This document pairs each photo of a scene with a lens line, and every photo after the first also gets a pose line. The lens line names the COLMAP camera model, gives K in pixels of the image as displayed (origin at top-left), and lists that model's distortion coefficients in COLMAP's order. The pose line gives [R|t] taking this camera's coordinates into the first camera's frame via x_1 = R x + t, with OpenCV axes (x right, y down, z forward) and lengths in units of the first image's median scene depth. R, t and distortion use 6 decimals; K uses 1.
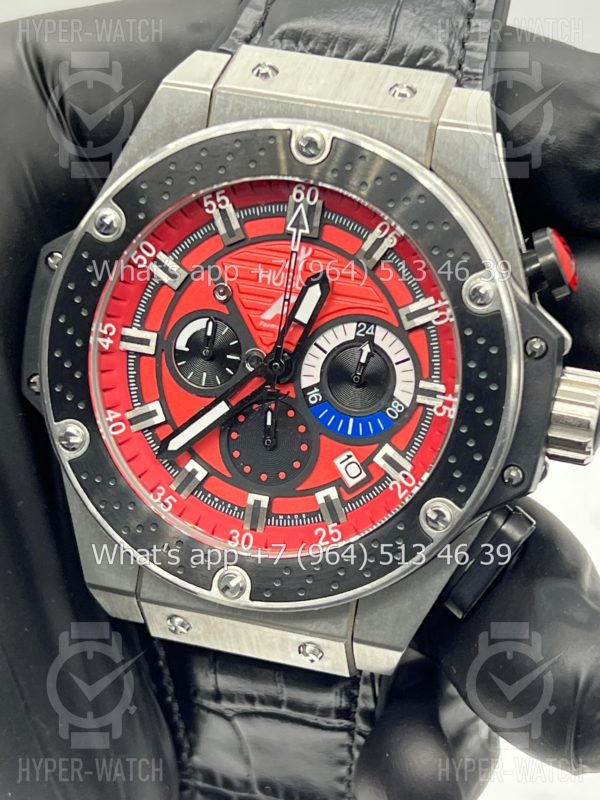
lens RADIAL K [[1803.6, 0, 300.0], [0, 1803.6, 400.0], [0, 0, 1]] dist [0.397011, 0.280159]
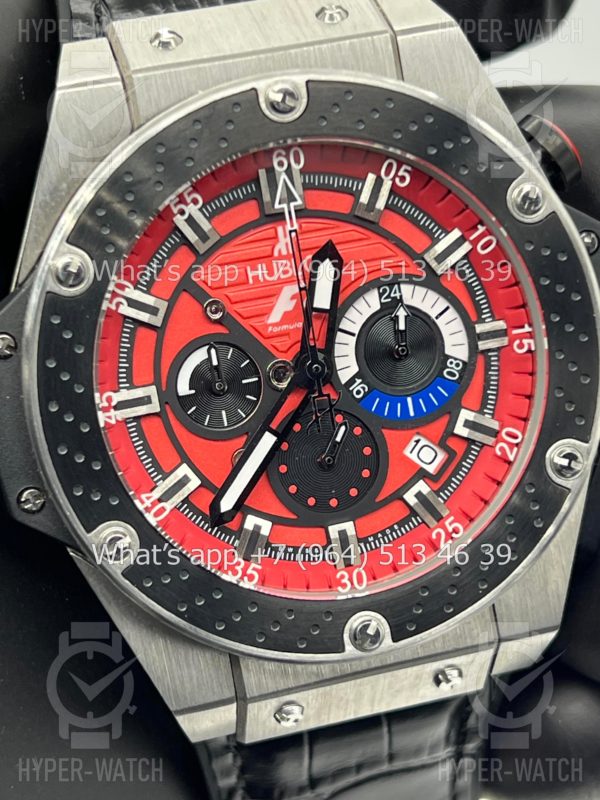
lens RADIAL K [[1848.2, 0, 300.0], [0, 1848.2, 400.0], [0, 0, 1]] dist [0.369697, -0.620750]
pose [[0.856895, -0.345066, 0.382963, -0.348216], [0.353639, 0.934028, 0.050317, -0.050403], [-0.375060, 0.092314, 0.922393, 0.218998]]
